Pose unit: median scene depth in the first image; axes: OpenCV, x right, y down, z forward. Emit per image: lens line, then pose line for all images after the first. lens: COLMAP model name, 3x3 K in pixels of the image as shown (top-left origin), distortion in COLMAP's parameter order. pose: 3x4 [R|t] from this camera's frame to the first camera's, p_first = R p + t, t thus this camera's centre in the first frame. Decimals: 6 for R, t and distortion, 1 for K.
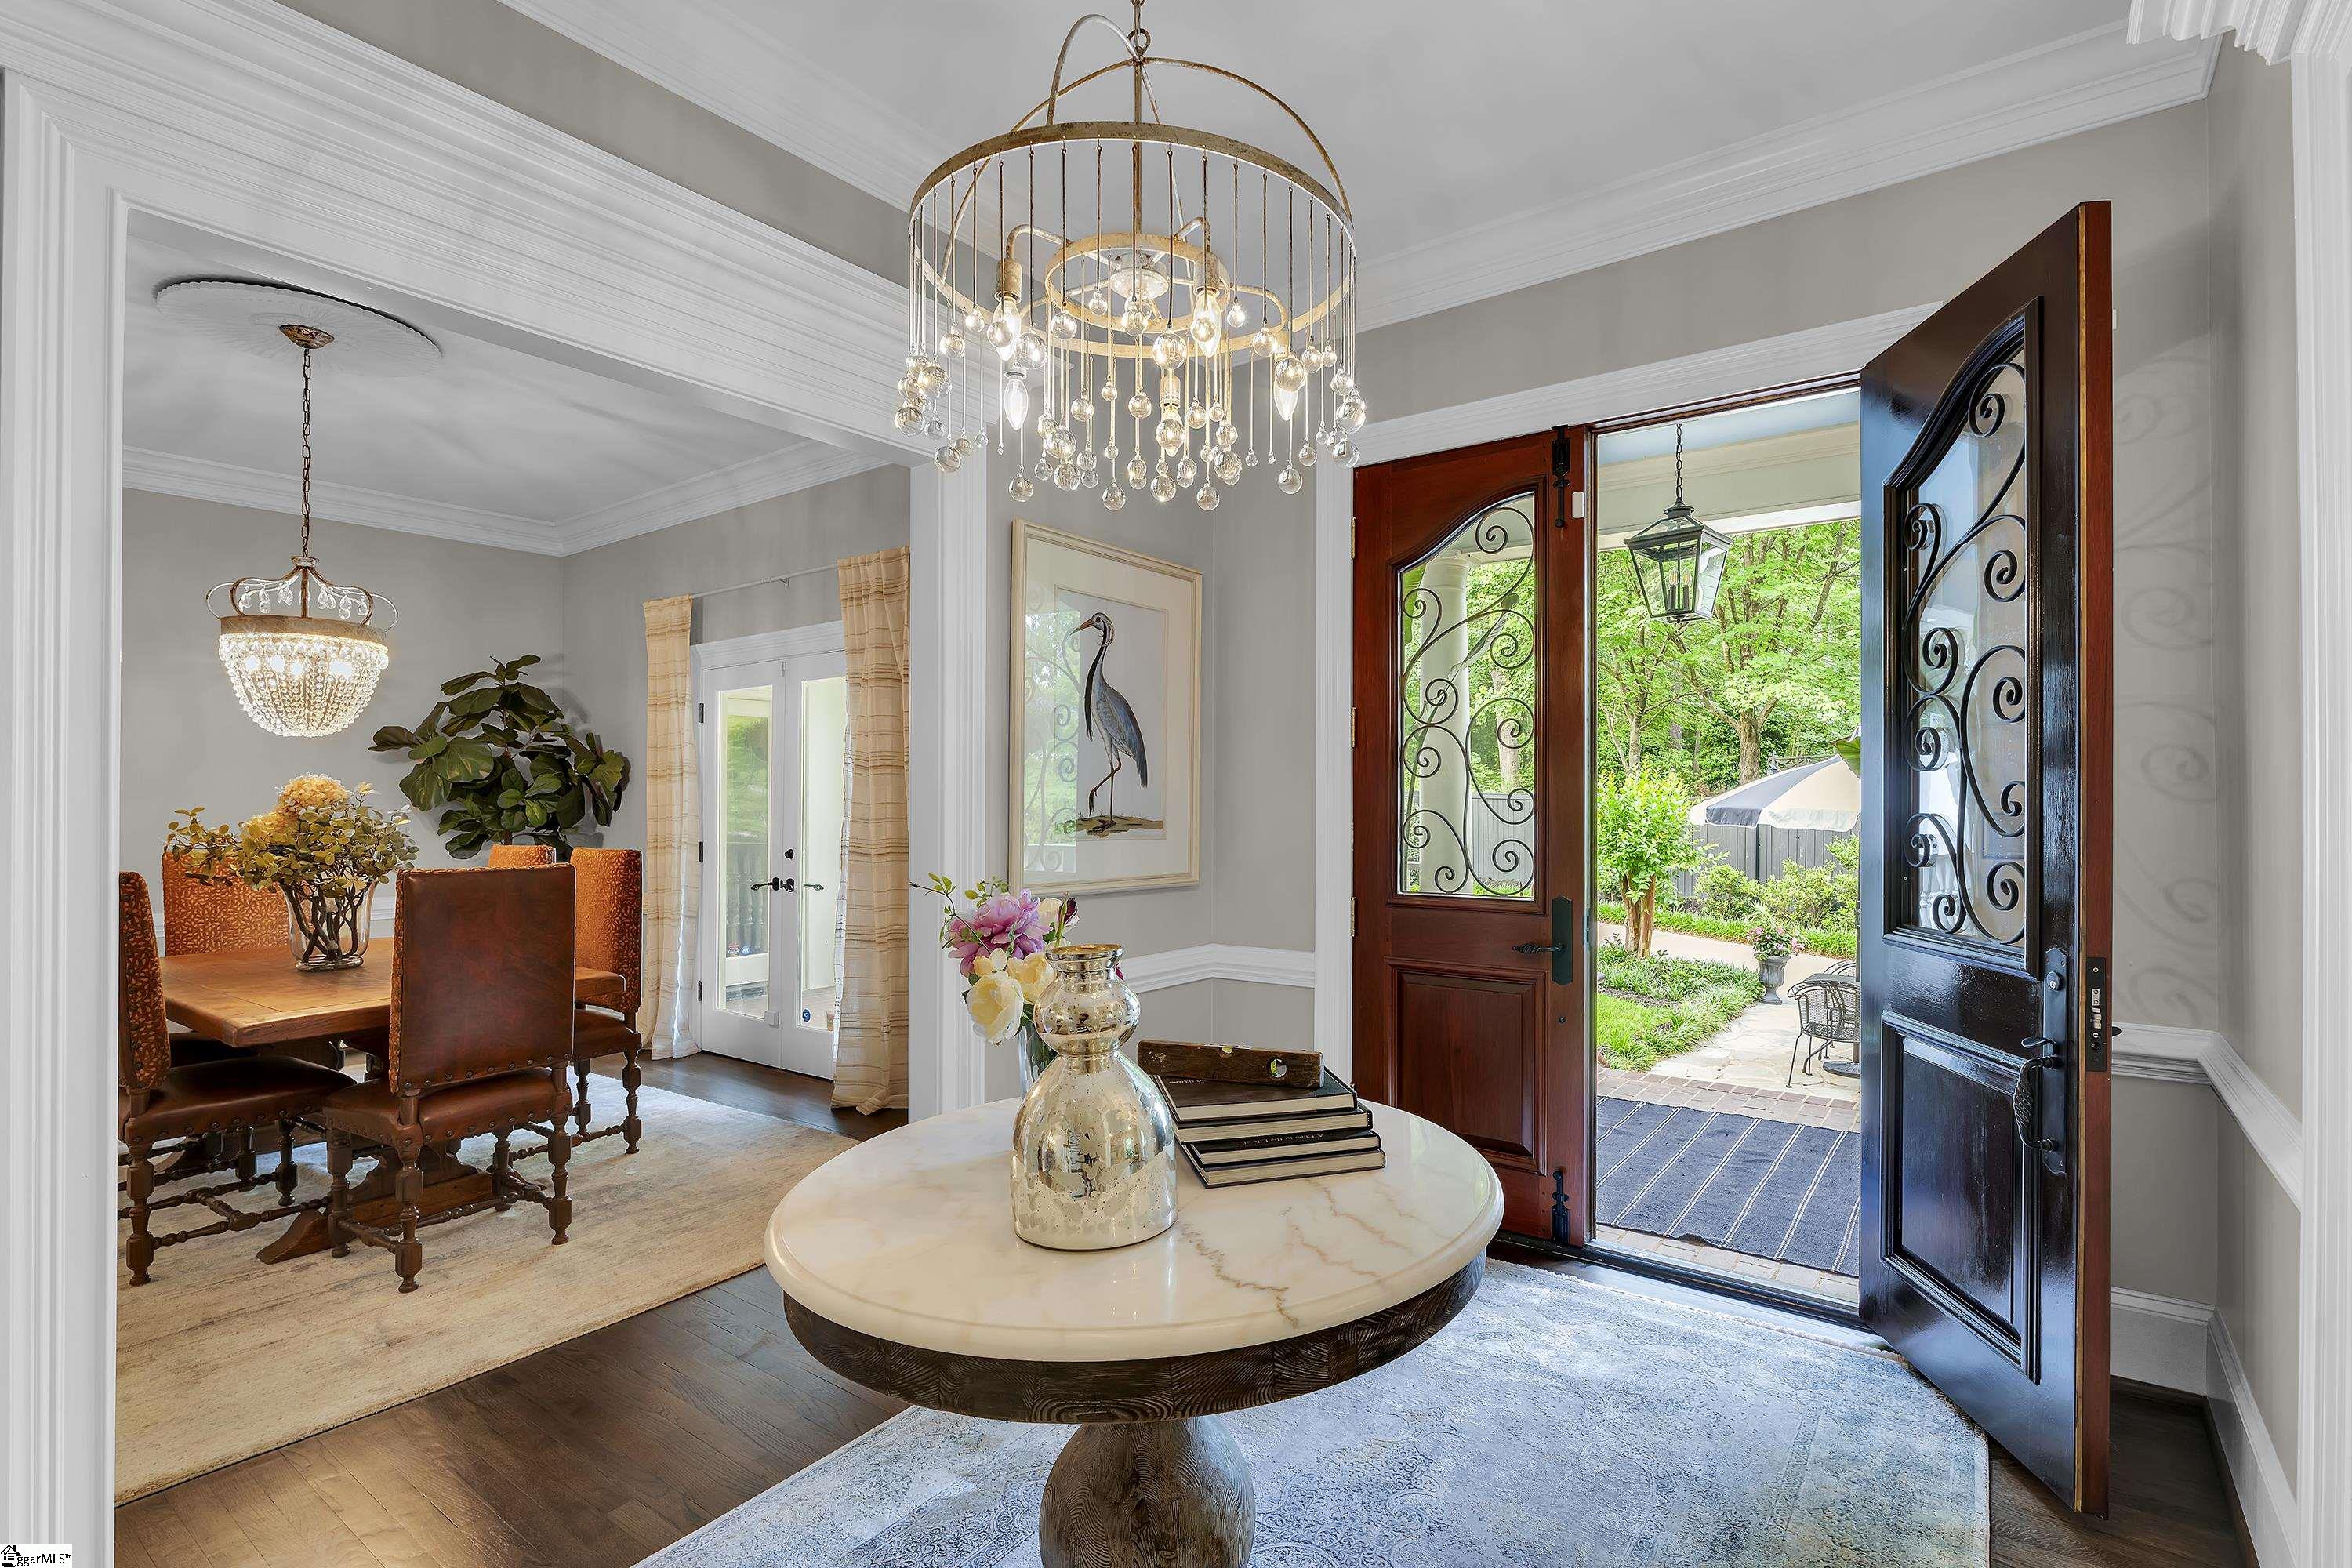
lens RADIAL K [[1037.6, 0, 1175.1], [0, 1037.6, 795.3], [0, 0, 1]] dist [-0.007876, 0.000280]
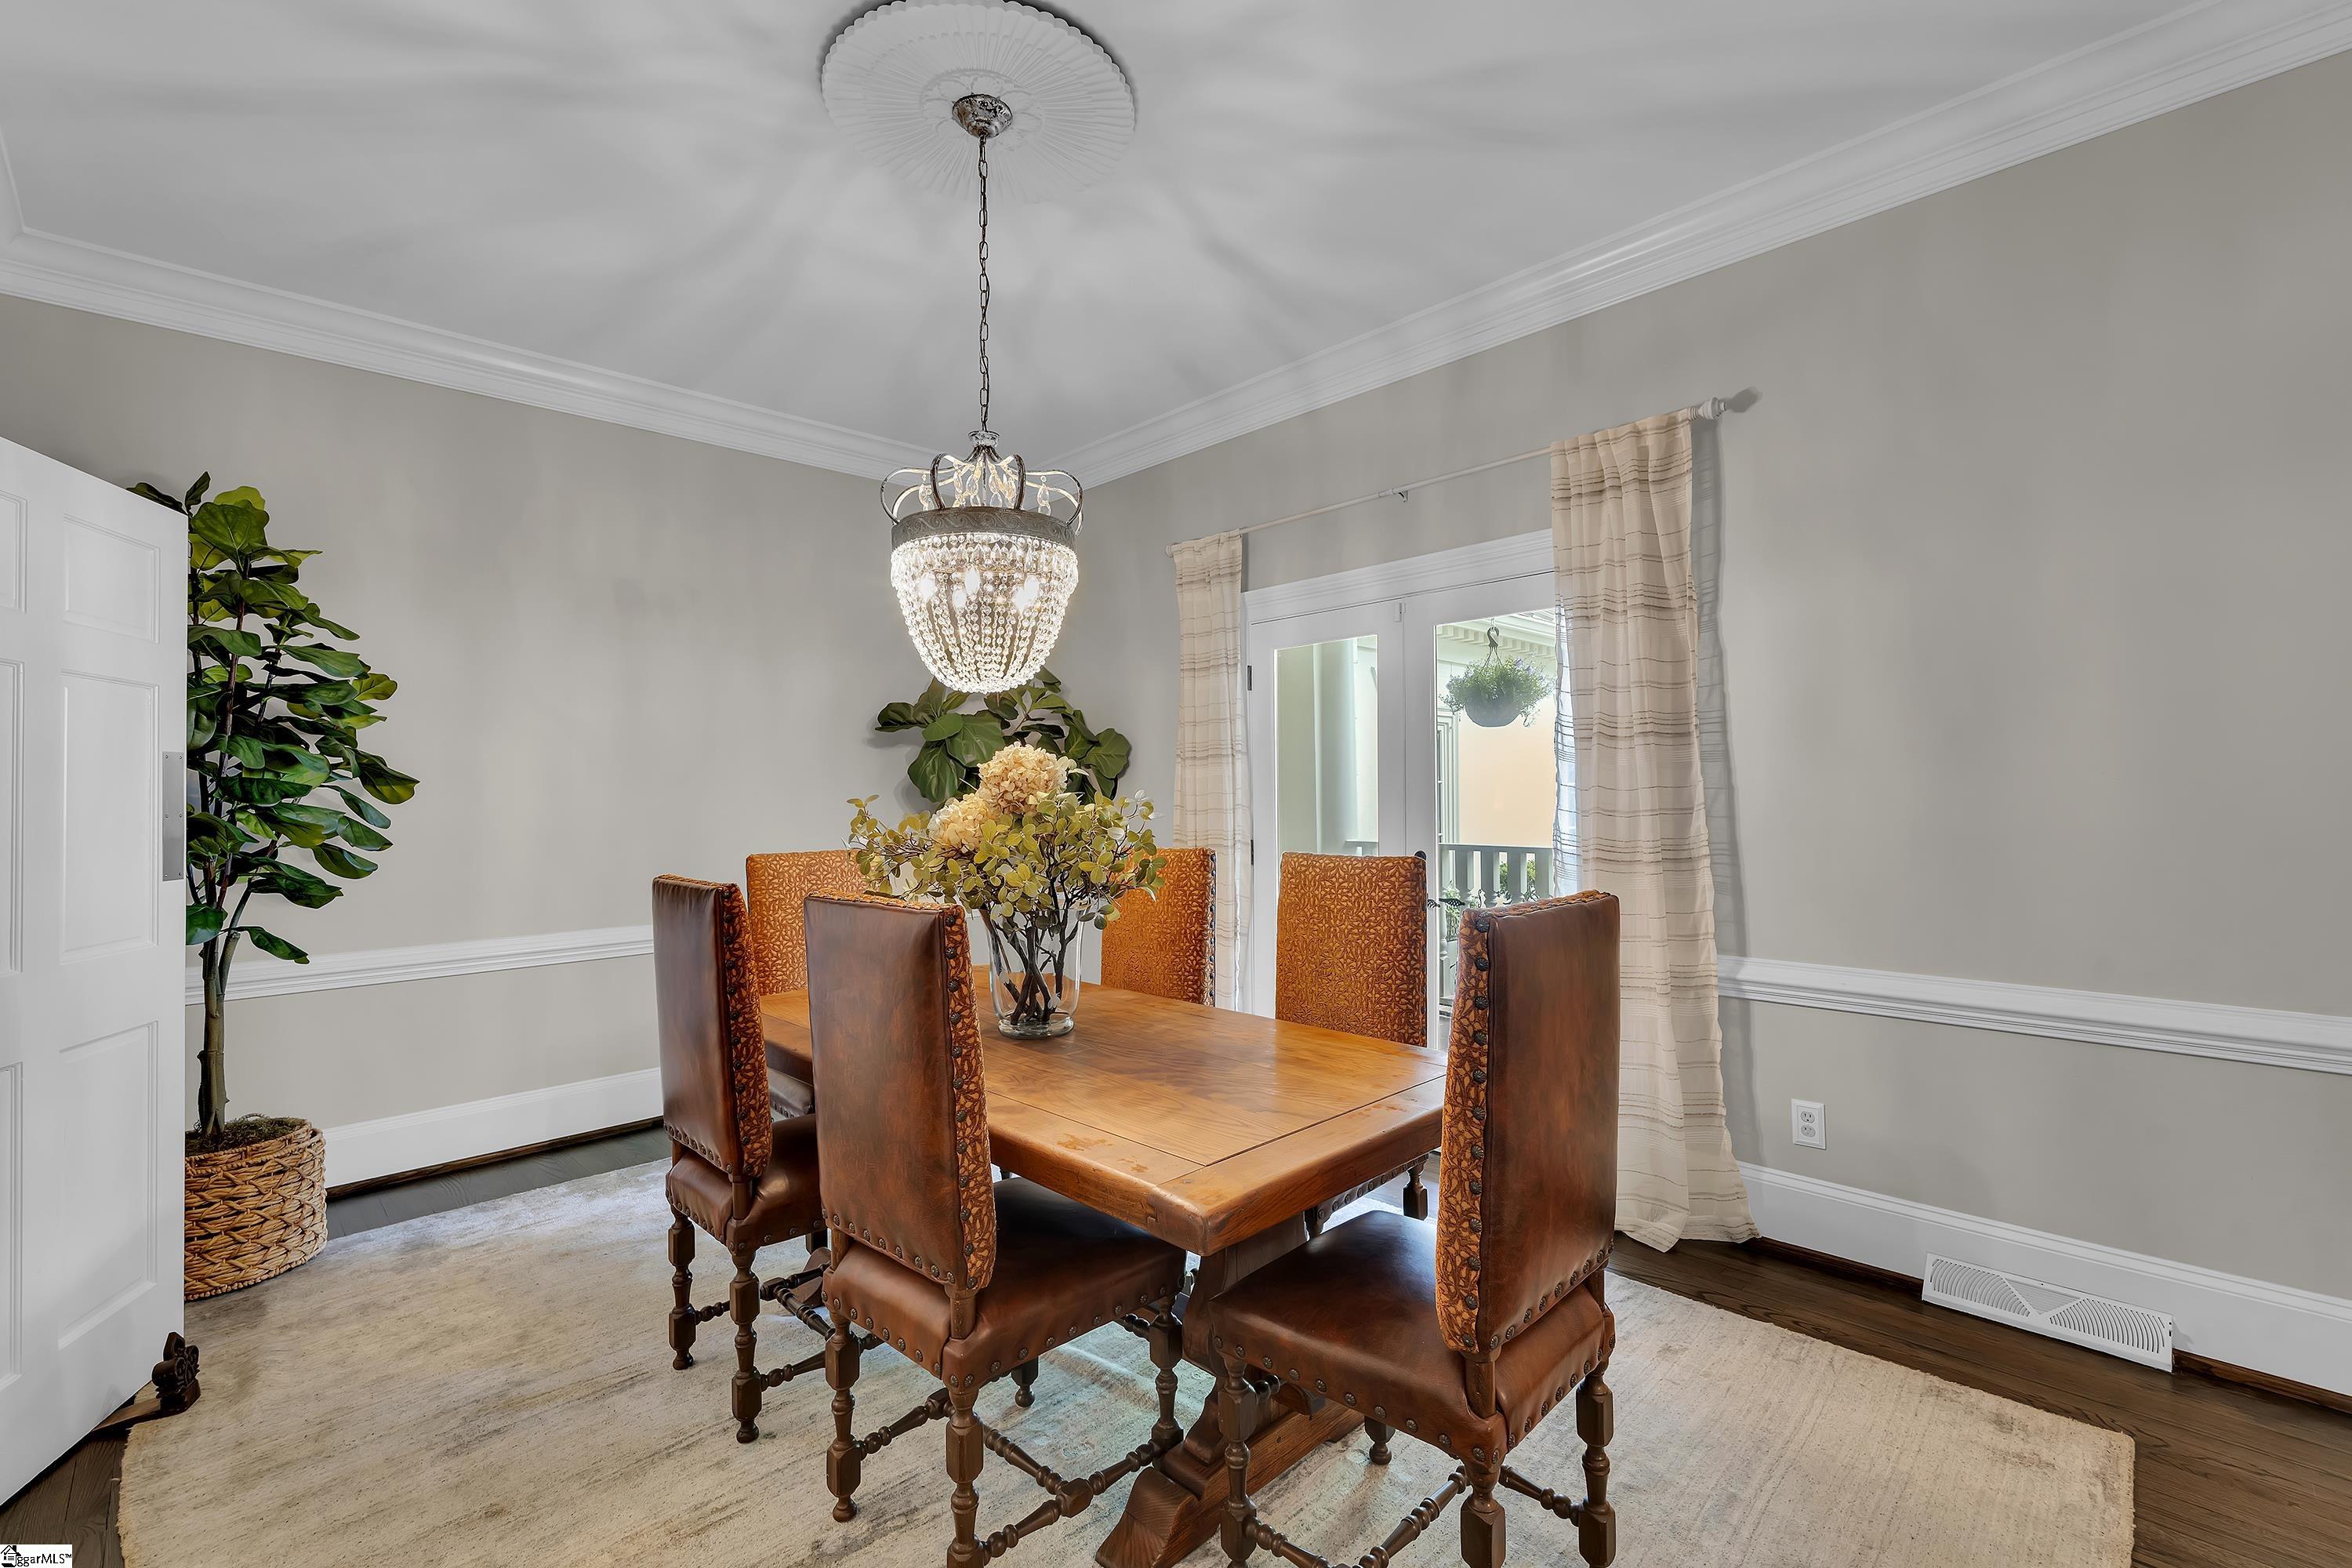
lens RADIAL K [[1037.6, 0, 1177.6], [0, 1037.6, 782.4], [0, 0, 1]] dist [-0.007876, 0.000280]
pose [[0.977628, -0.008895, -0.210152, -0.376899], [0.007974, 0.999955, -0.005231, 0.005035], [0.210189, 0.003439, 0.977655, 0.228360]]
